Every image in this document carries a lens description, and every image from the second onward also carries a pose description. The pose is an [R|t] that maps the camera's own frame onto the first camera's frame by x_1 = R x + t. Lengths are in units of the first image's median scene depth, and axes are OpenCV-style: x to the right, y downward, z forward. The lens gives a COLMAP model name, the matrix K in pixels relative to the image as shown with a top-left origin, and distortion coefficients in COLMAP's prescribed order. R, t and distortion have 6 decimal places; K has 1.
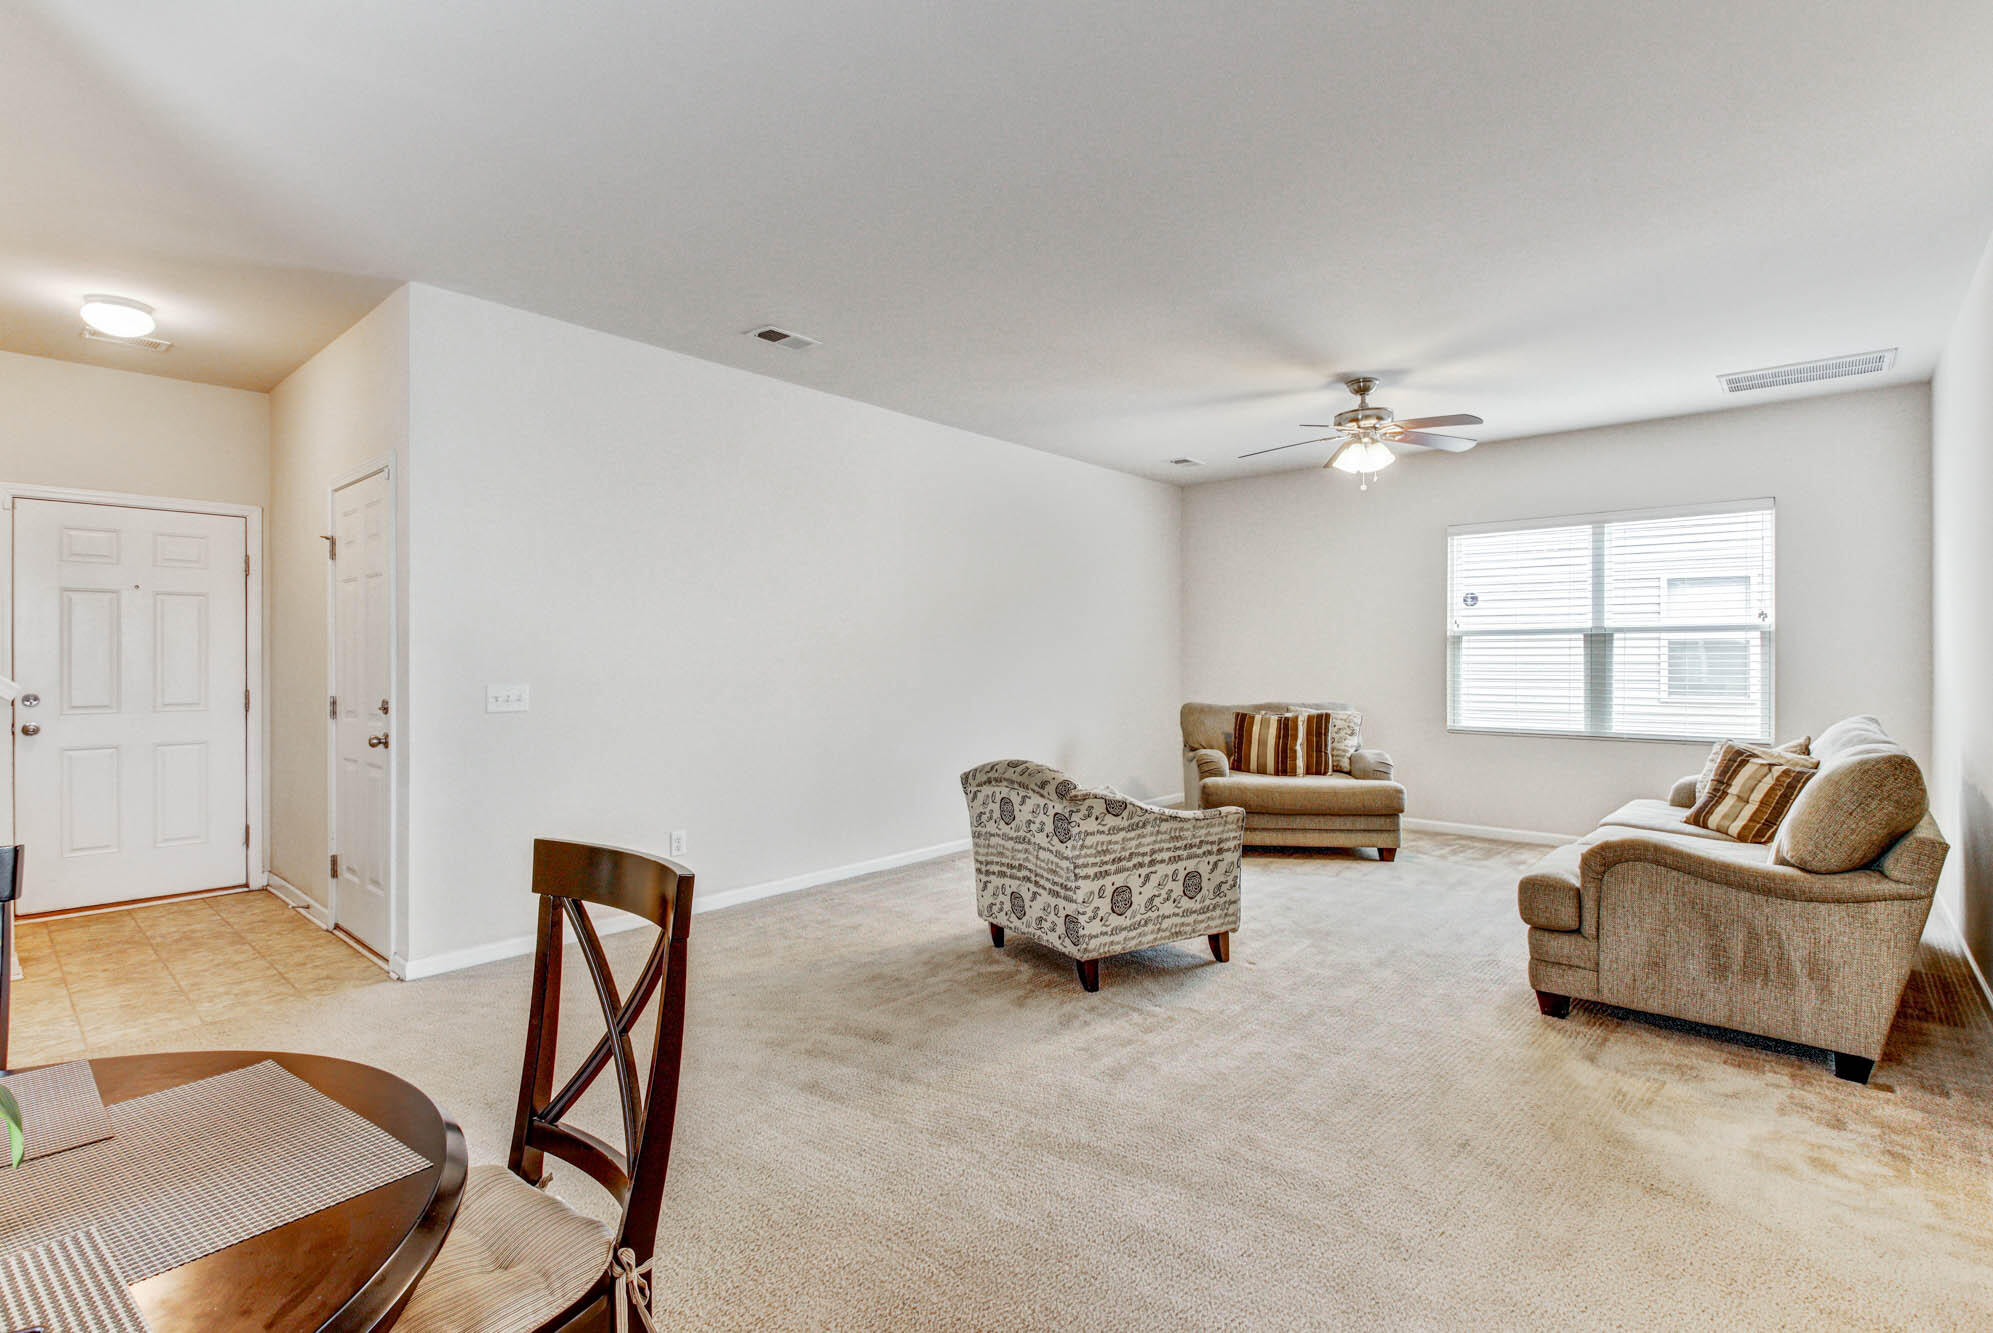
lens RADIAL K [[950.4, 0, 1001.7], [0, 950.4, 654.1], [0, 0, 1]] dist [0.017954, -0.027320]
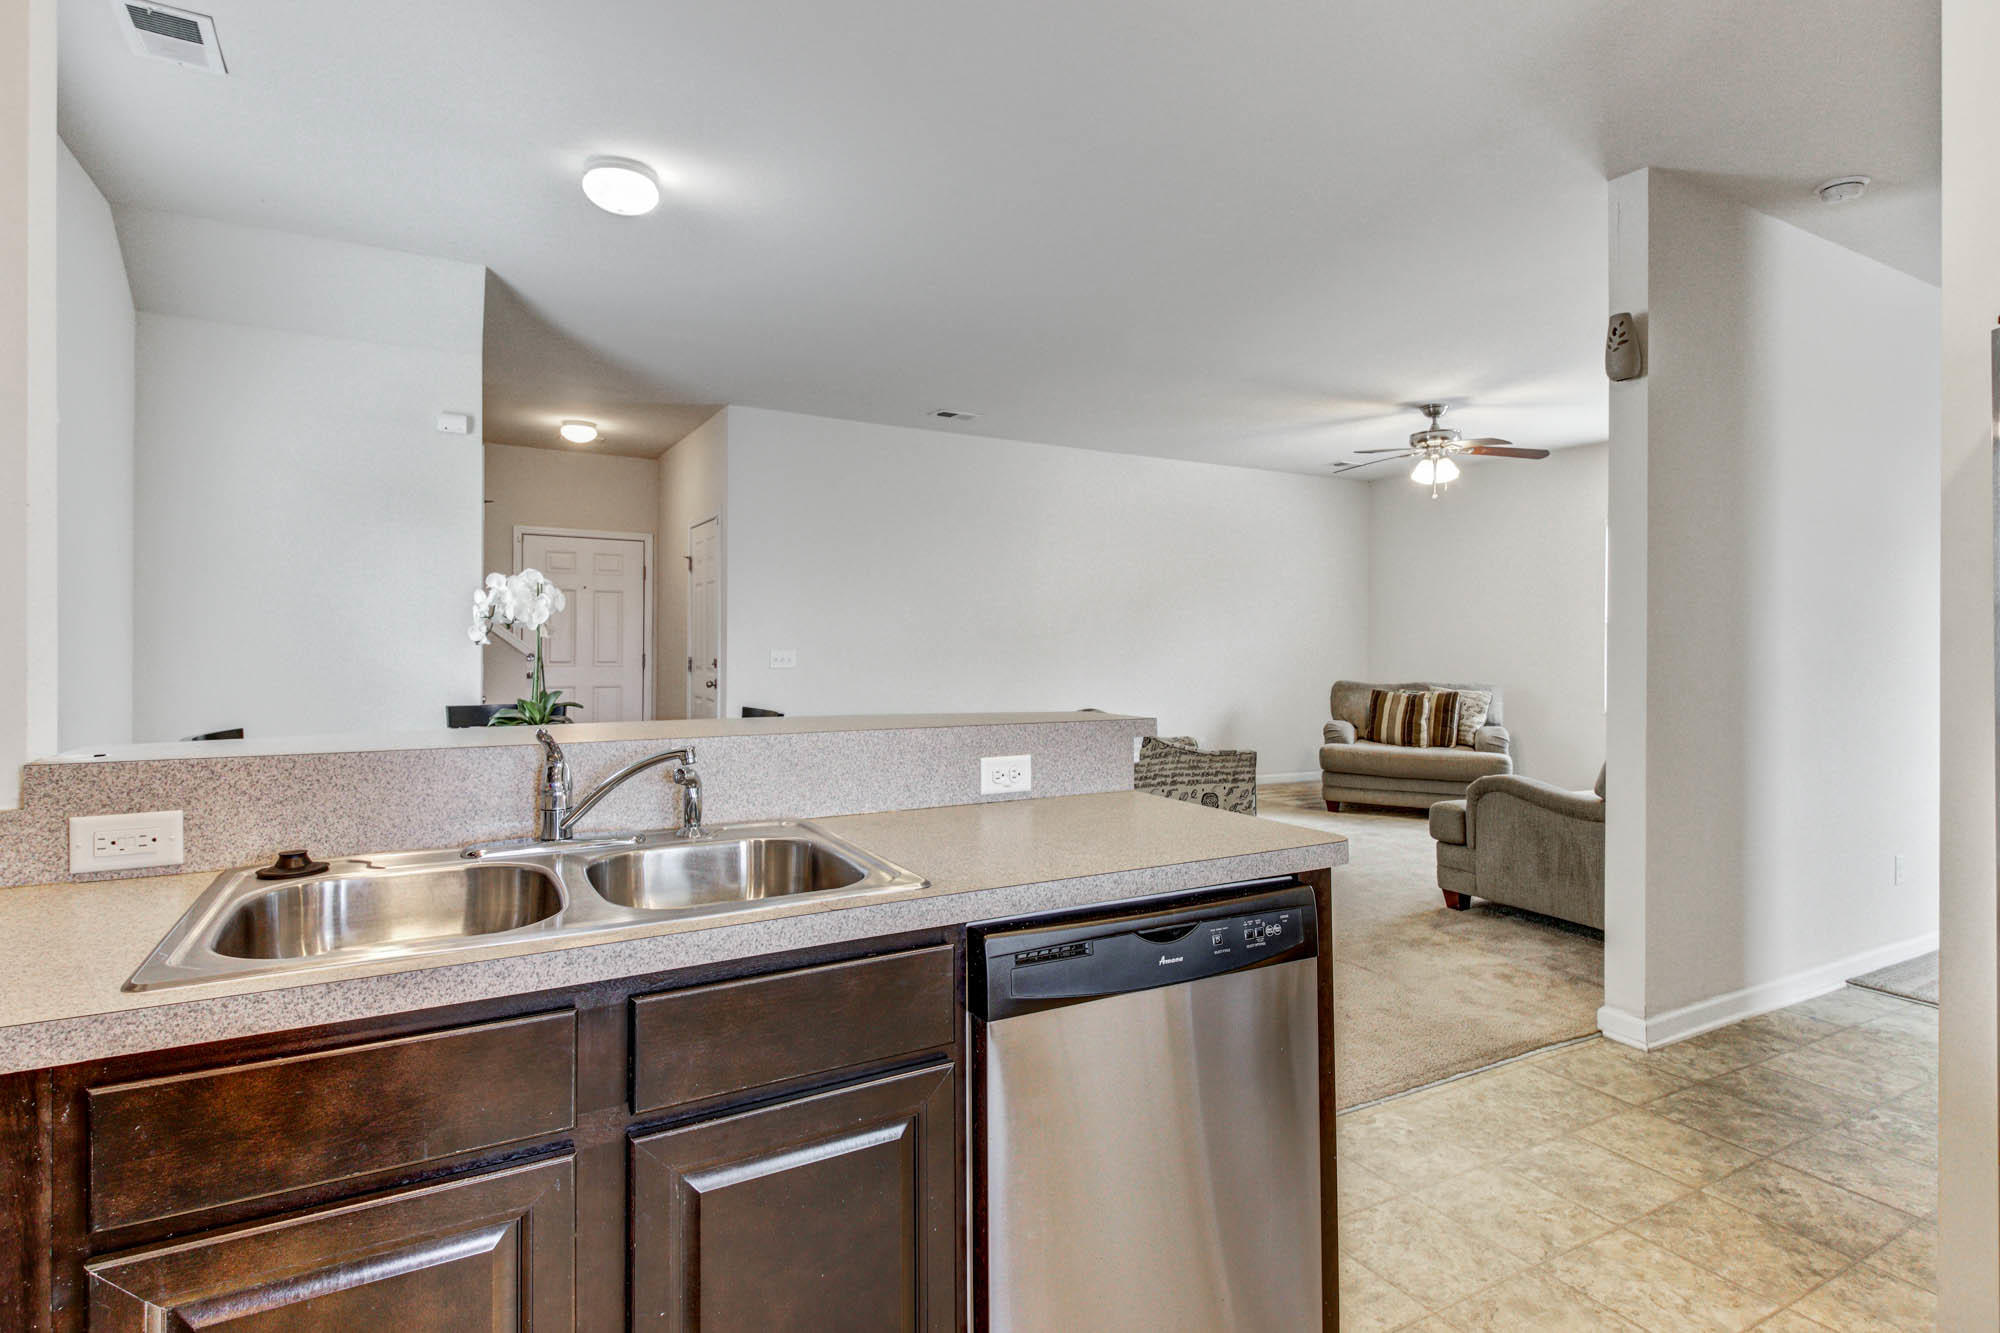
lens RADIAL K [[1004.5, 0, 992.3], [0, 1004.5, 641.3], [0, 0, 1]] dist [-0.000253, -0.004686]
pose [[0.943765, 0.011613, -0.330412, 0.280432], [-0.010204, 0.999930, 0.005997, 0.001755], [0.330459, -0.002289, 0.943818, -0.355014]]
